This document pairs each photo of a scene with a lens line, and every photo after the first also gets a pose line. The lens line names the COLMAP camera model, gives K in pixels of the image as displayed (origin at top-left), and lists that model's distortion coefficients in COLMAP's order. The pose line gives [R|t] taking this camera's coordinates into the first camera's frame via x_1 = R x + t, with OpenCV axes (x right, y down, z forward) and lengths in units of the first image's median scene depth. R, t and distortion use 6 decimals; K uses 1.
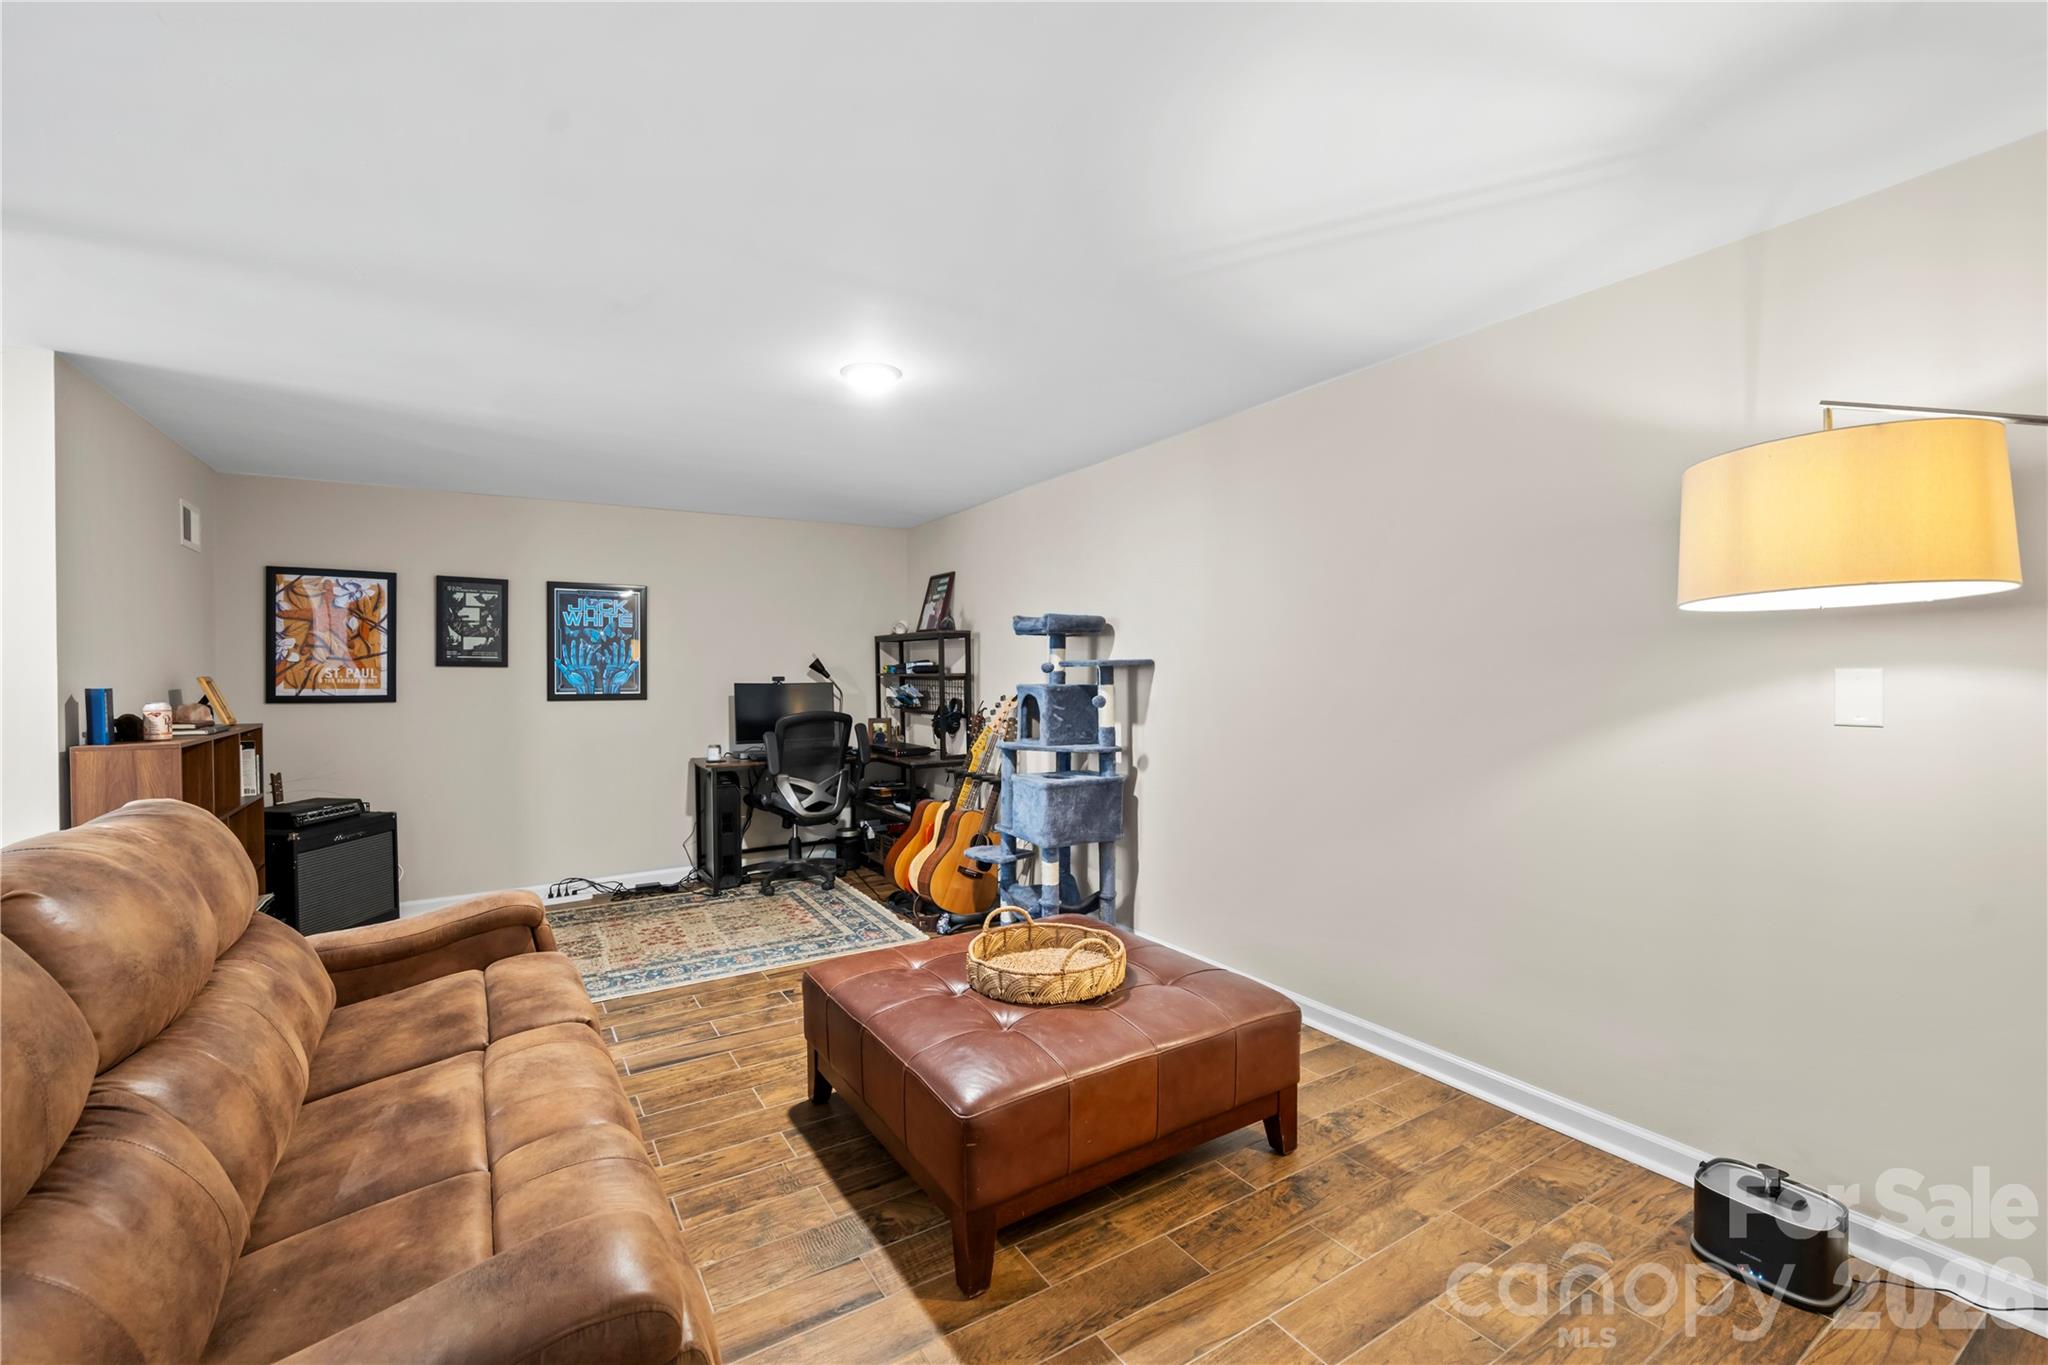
lens RADIAL K [[886.3, 0, 1022.3], [0, 886.3, 677.9], [0, 0, 1]] dist [-0.000167, 0.000518]
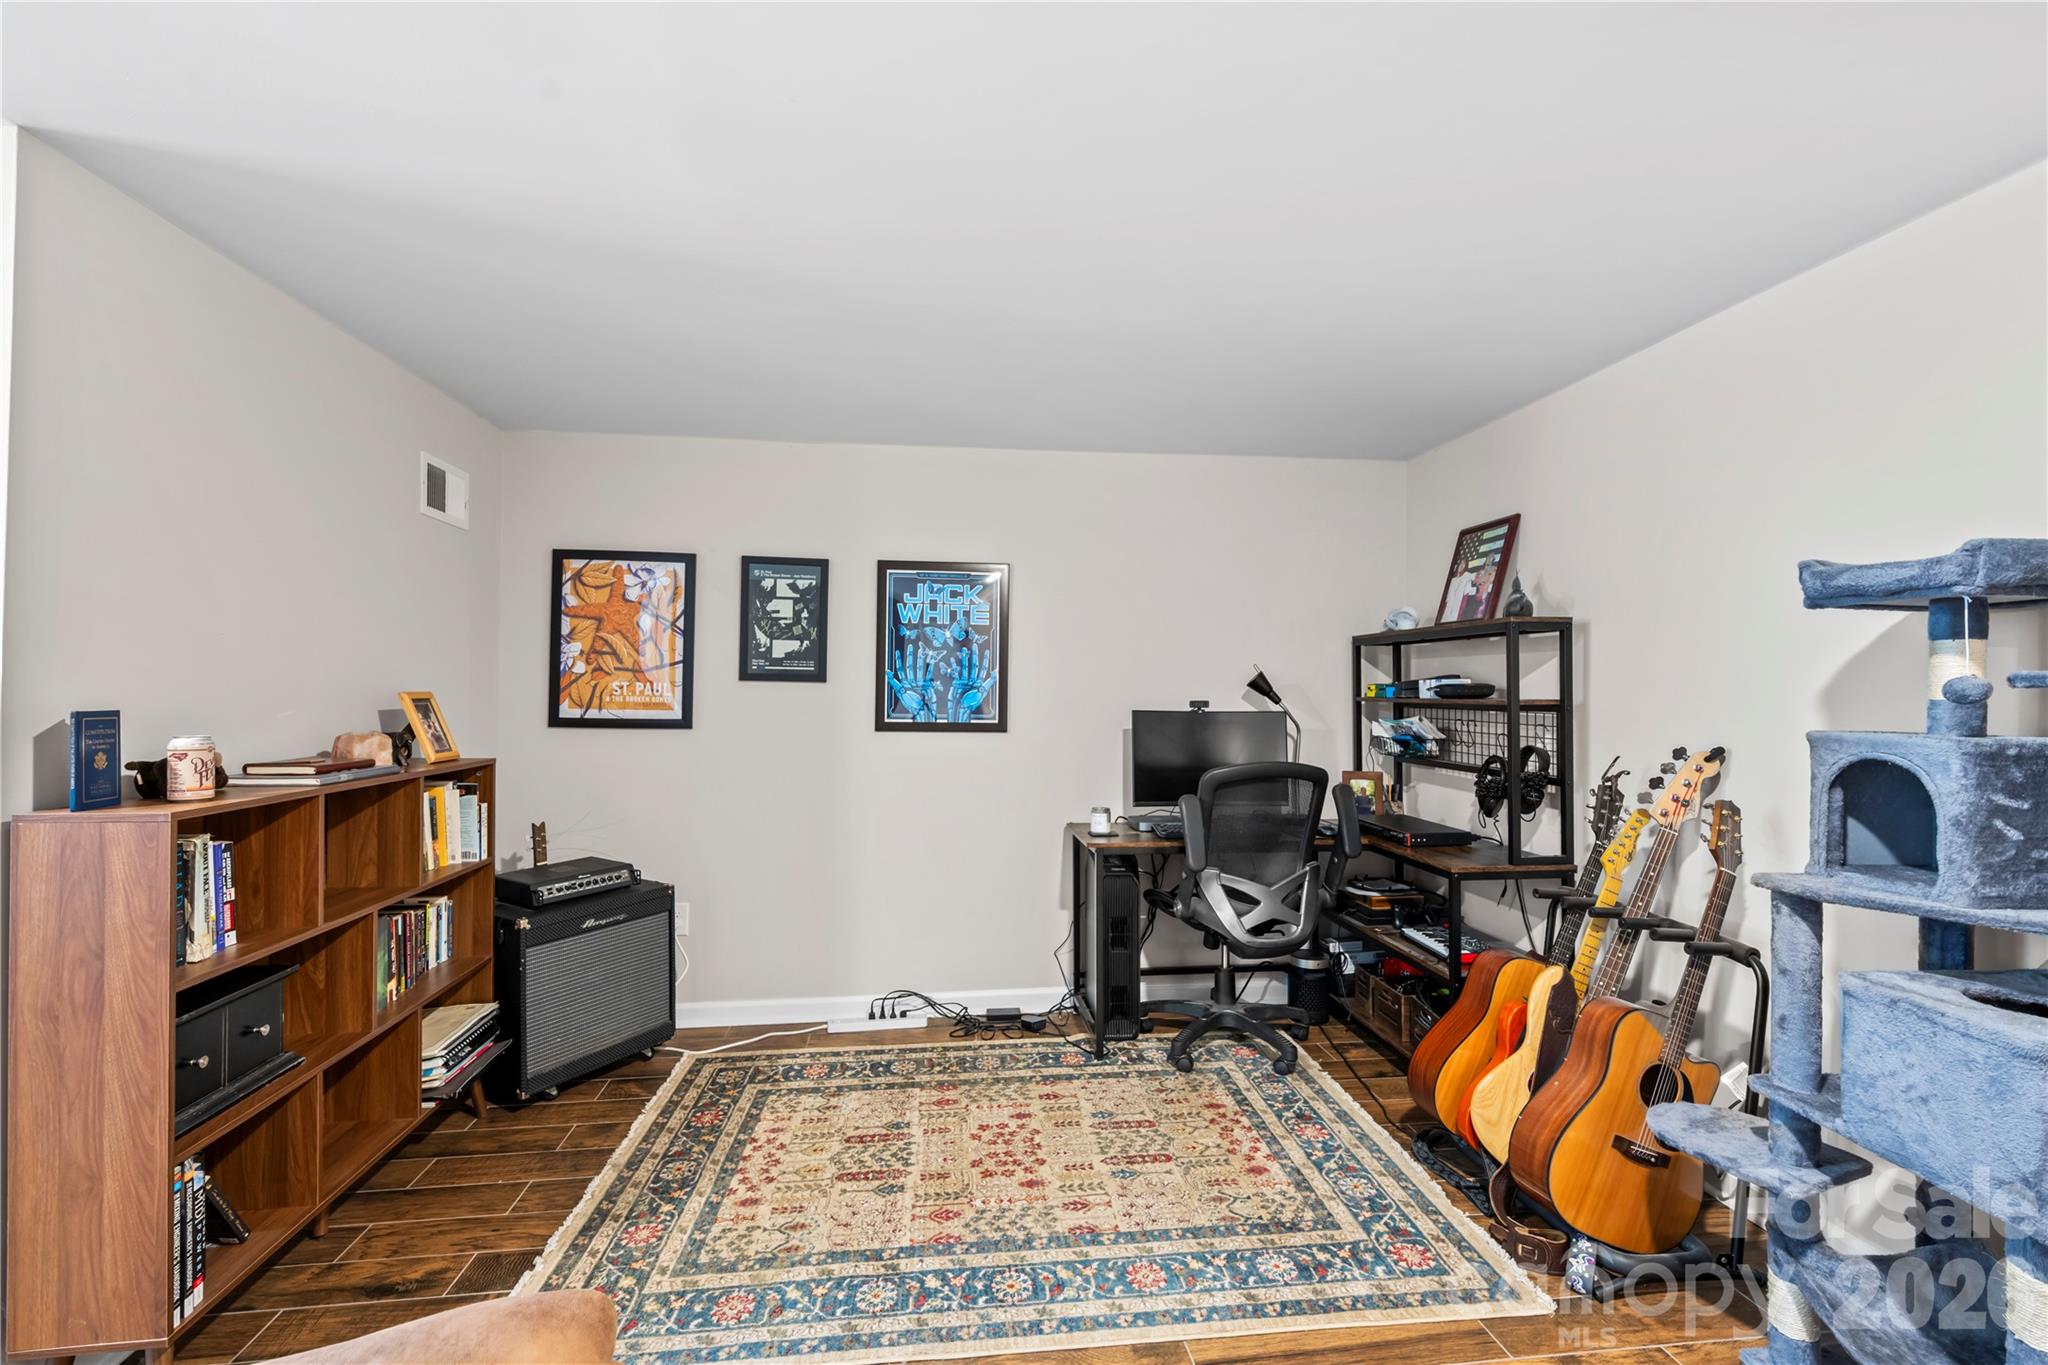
lens RADIAL K [[886.3, 0, 1021.8], [0, 886.3, 697.0], [0, 0, 1]] dist [-0.000167, 0.000518]
pose [[0.907735, 0.012592, -0.419356, -0.144400], [-0.013322, 0.999911, 0.001188, -0.003408], [0.419333, 0.004509, 0.907821, 0.431210]]
